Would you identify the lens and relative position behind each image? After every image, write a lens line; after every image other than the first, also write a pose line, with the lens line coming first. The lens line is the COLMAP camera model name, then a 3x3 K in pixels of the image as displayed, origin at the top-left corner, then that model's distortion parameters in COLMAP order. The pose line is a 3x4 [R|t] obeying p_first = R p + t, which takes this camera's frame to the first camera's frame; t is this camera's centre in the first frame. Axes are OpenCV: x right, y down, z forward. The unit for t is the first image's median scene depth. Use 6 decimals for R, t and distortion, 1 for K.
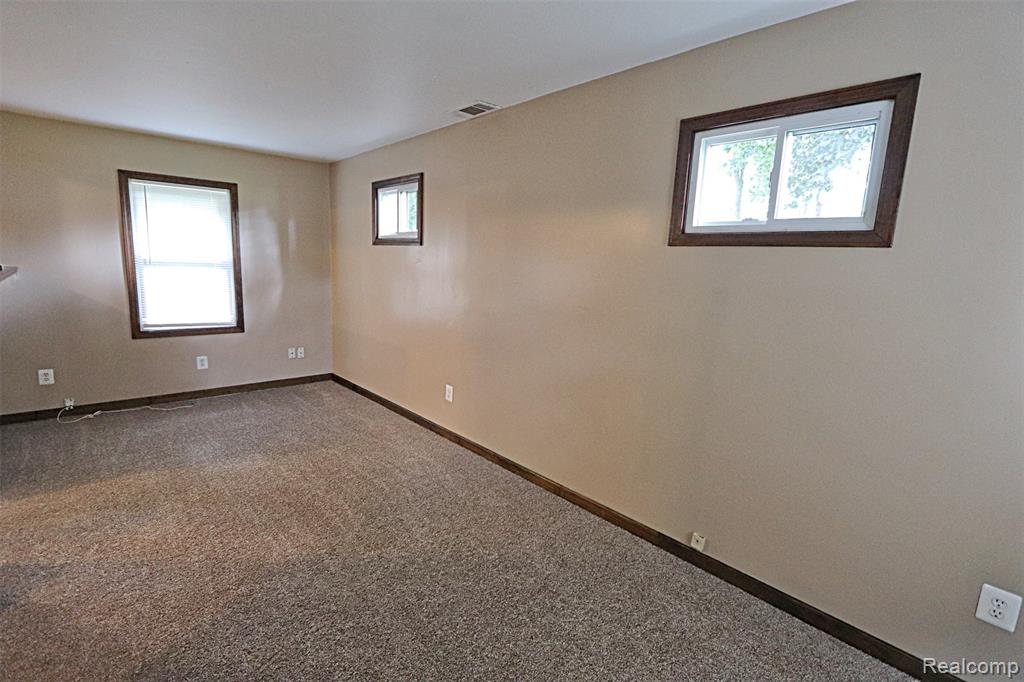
lens RADIAL K [[476.4, 0, 525.4], [0, 476.4, 339.5], [0, 0, 1]] dist [-0.012312, 0.000522]
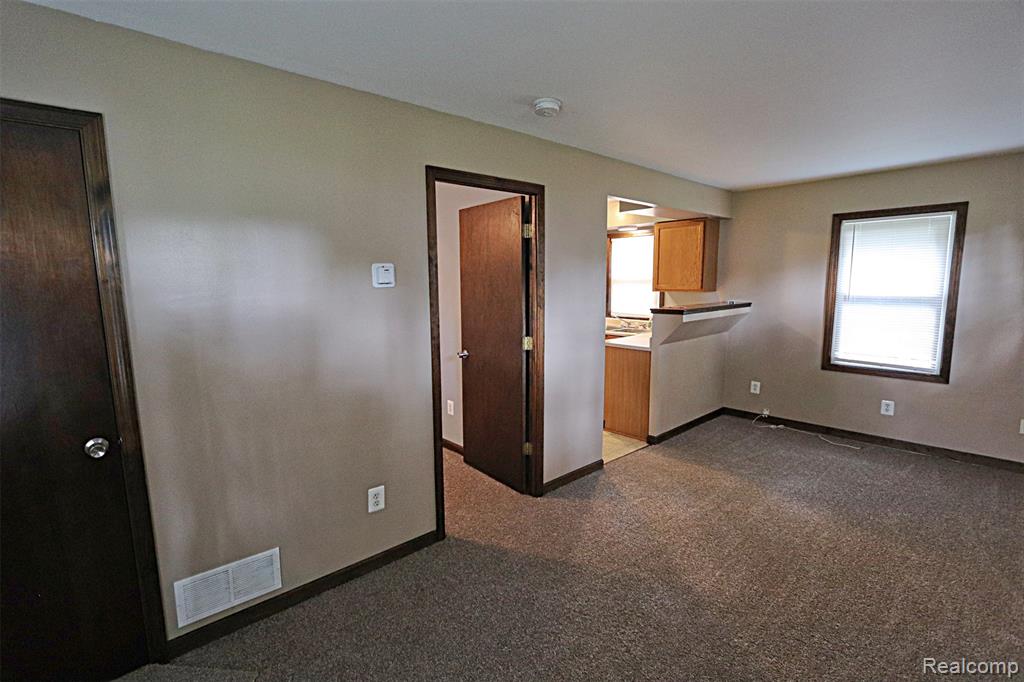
lens RADIAL K [[475.6, 0, 498.9], [0, 475.6, 341.5], [0, 0, 1]] dist [-0.014459, 0.000640]
pose [[-0.033601, 0.080379, -0.996198, 0.255053], [-0.155170, 0.984255, 0.084649, -0.040423], [0.987316, 0.157424, -0.020599, 0.286248]]
